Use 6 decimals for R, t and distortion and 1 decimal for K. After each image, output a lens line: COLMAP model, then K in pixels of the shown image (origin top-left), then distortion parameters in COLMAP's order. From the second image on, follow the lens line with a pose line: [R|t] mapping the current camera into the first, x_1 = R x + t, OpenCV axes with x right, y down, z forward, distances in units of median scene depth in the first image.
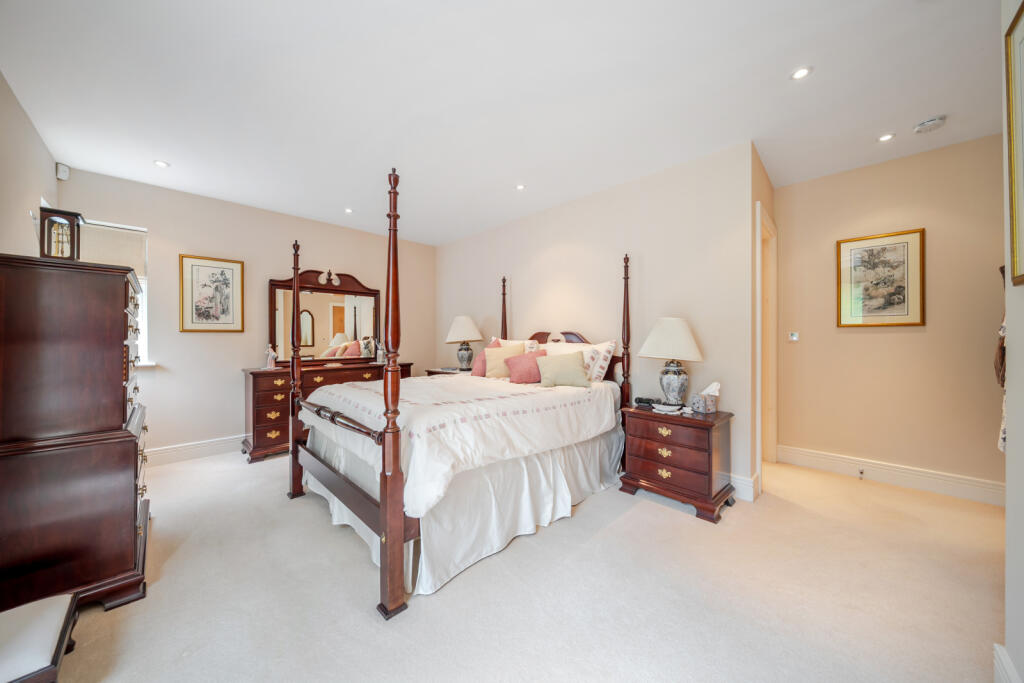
lens RADIAL K [[356.3, 0, 501.3], [0, 356.3, 339.2], [0, 0, 1]] dist [-0.013202, -0.000092]
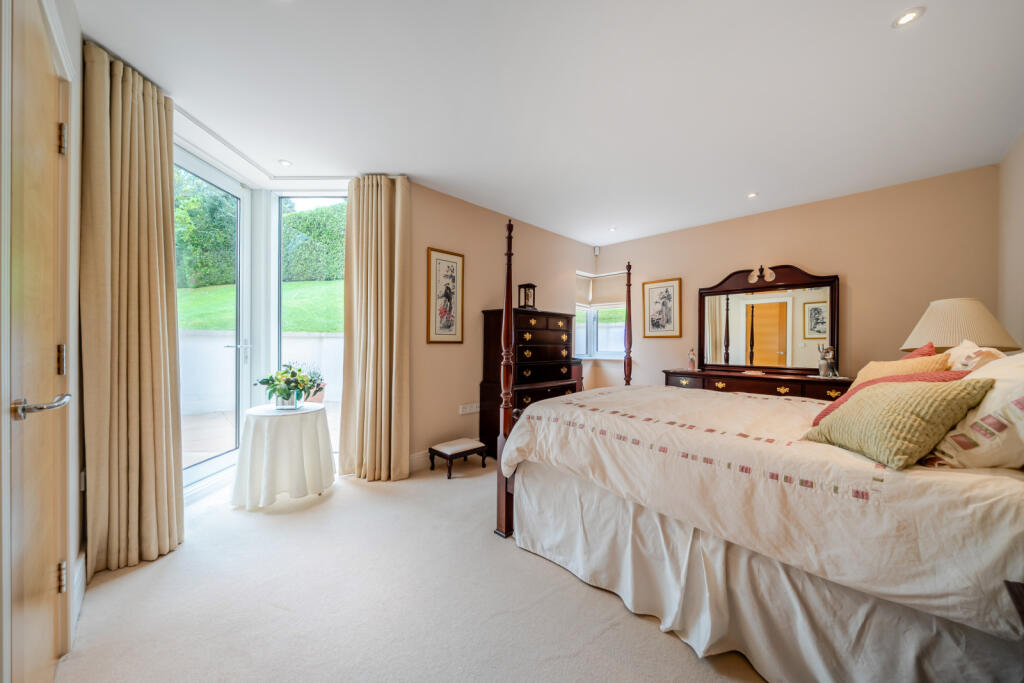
lens RADIAL K [[356.3, 0, 501.4], [0, 356.3, 343.2], [0, 0, 1]] dist [-0.013202, -0.000092]
pose [[-0.029569, 0.002029, -0.999561, 0.498174], [-0.004471, 0.999988, 0.002162, -0.000524], [0.999553, 0.004533, -0.029560, 0.458290]]
